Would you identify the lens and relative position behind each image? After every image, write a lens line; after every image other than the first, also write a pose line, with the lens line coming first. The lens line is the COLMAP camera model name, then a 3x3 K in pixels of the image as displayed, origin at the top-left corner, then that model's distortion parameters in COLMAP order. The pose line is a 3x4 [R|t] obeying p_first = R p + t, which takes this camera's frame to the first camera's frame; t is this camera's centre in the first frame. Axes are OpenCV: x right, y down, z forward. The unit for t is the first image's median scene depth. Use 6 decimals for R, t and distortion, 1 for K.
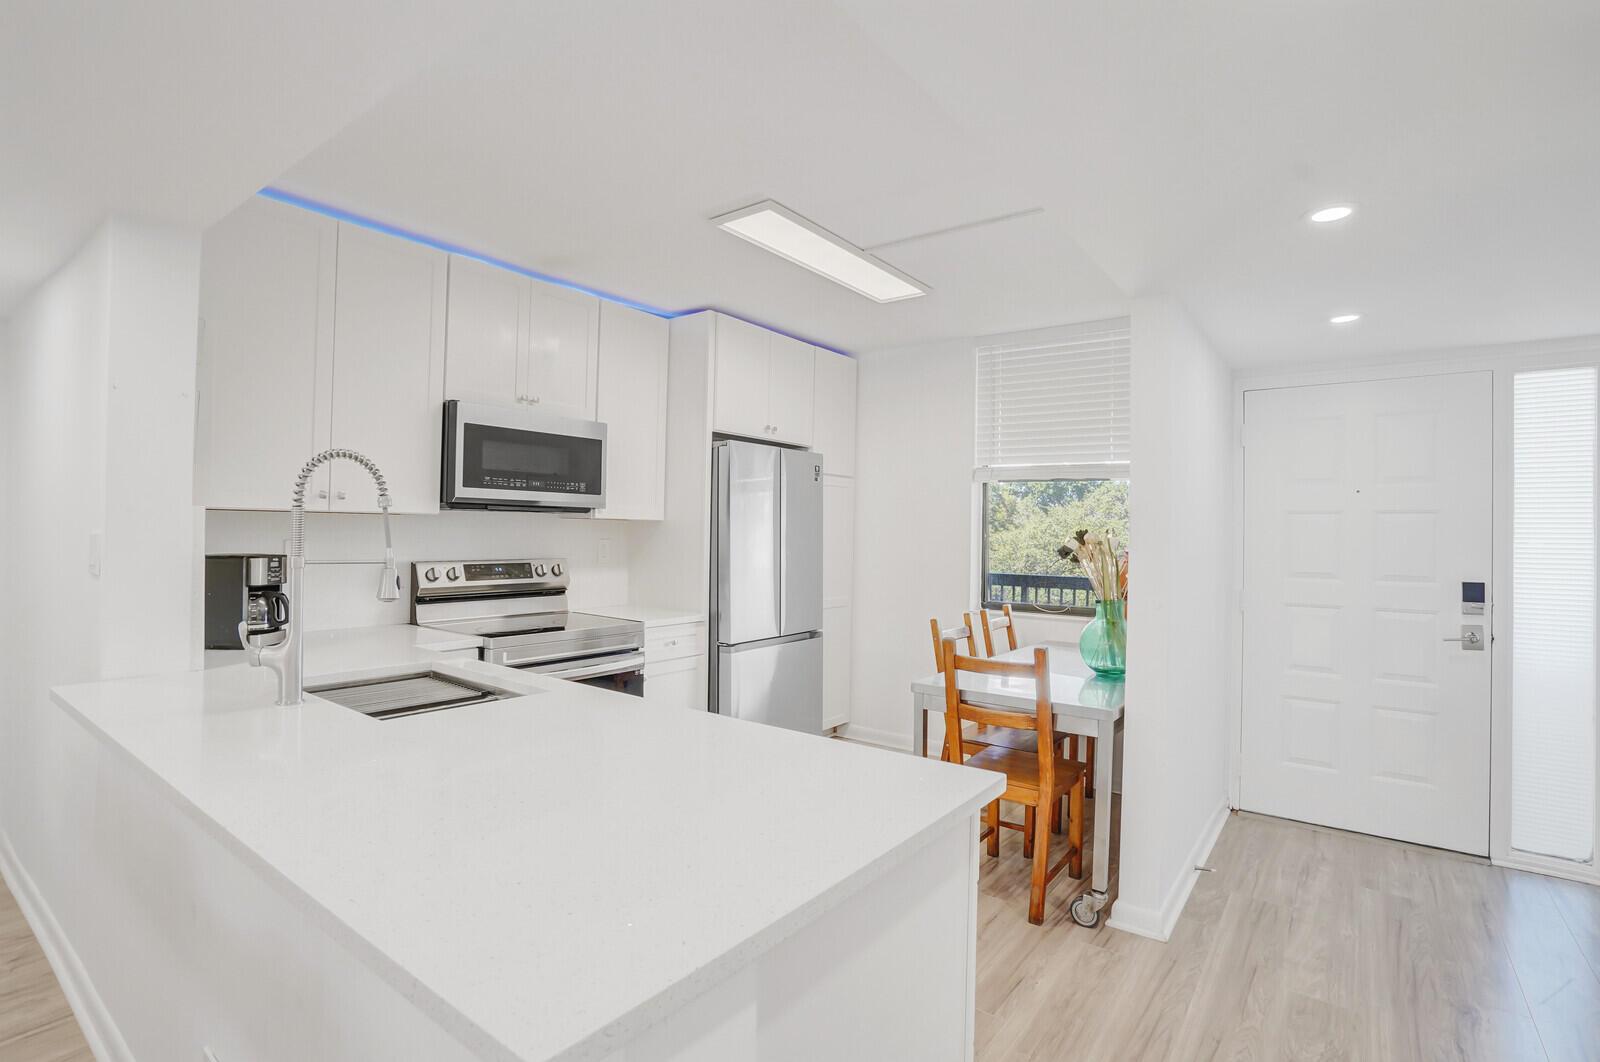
lens RADIAL K [[764.0, 0, 798.3], [0, 764.0, 529.2], [0, 0, 1]] dist [-0.035312, 0.001389]
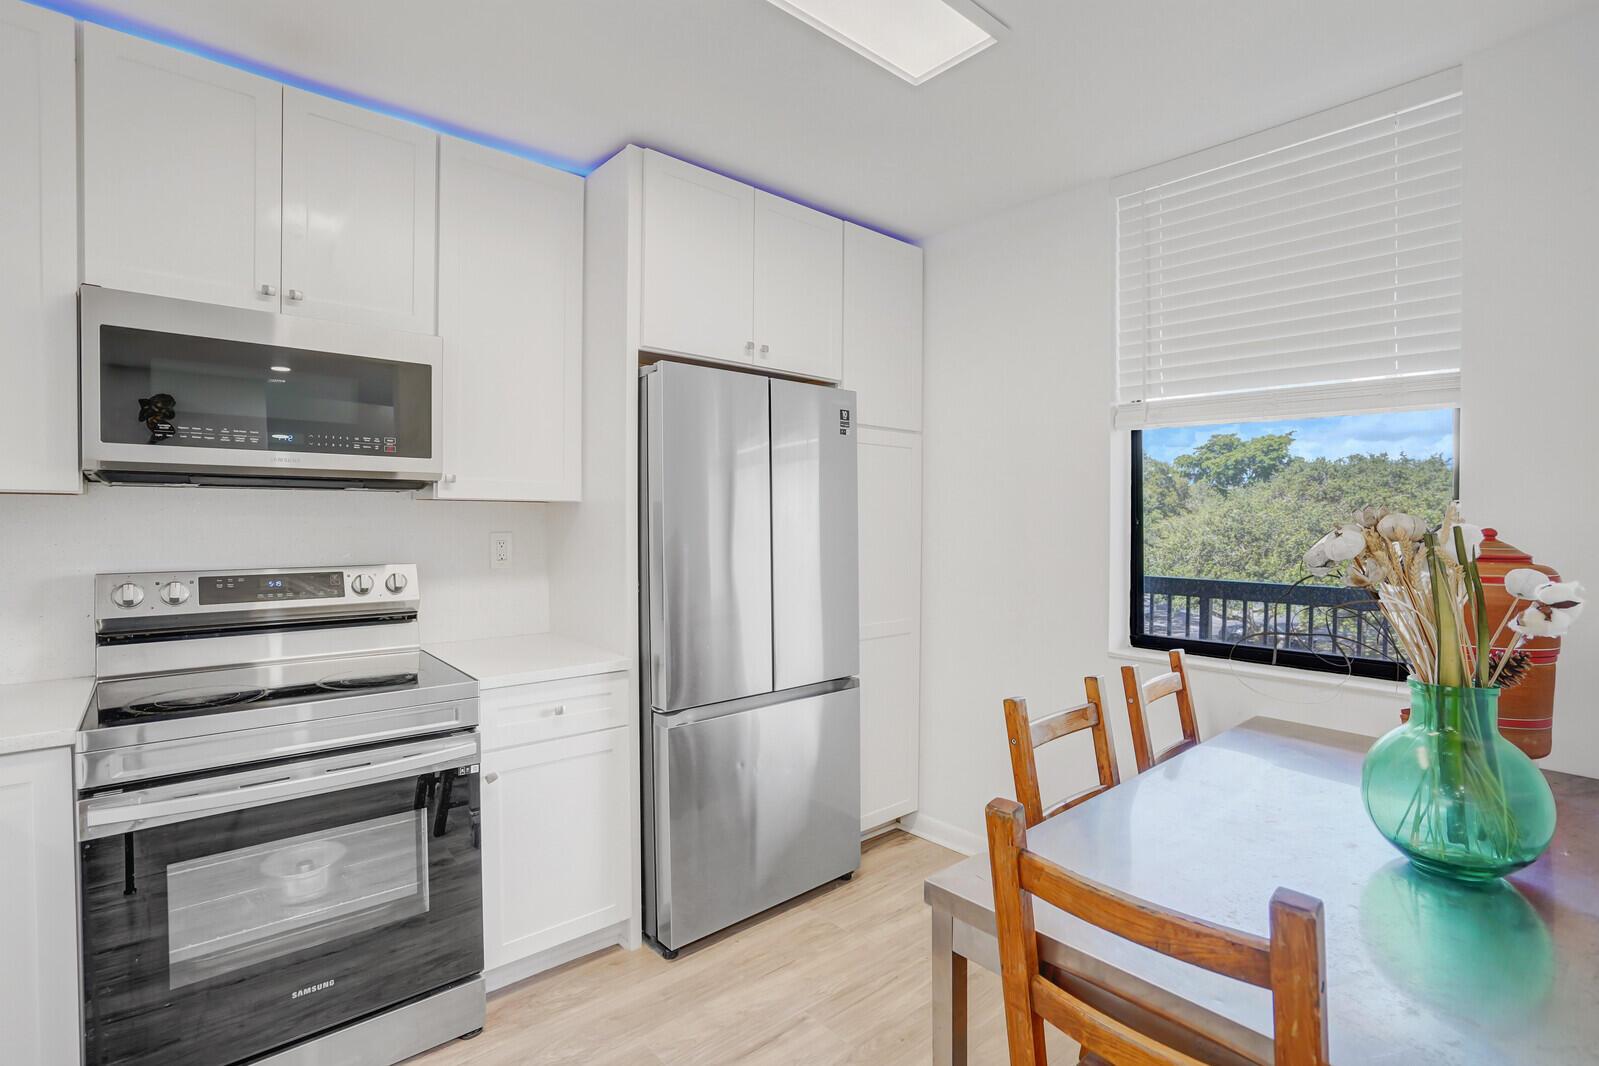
lens RADIAL K [[763.6, 0, 796.0], [0, 763.6, 519.3], [0, 0, 1]] dist [-0.035312, 0.001389]
pose [[0.979944, -0.009176, -0.199062, 0.125305], [0.009652, 0.999952, 0.001423, 0.004076], [0.199040, -0.003316, 0.979986, 0.452630]]
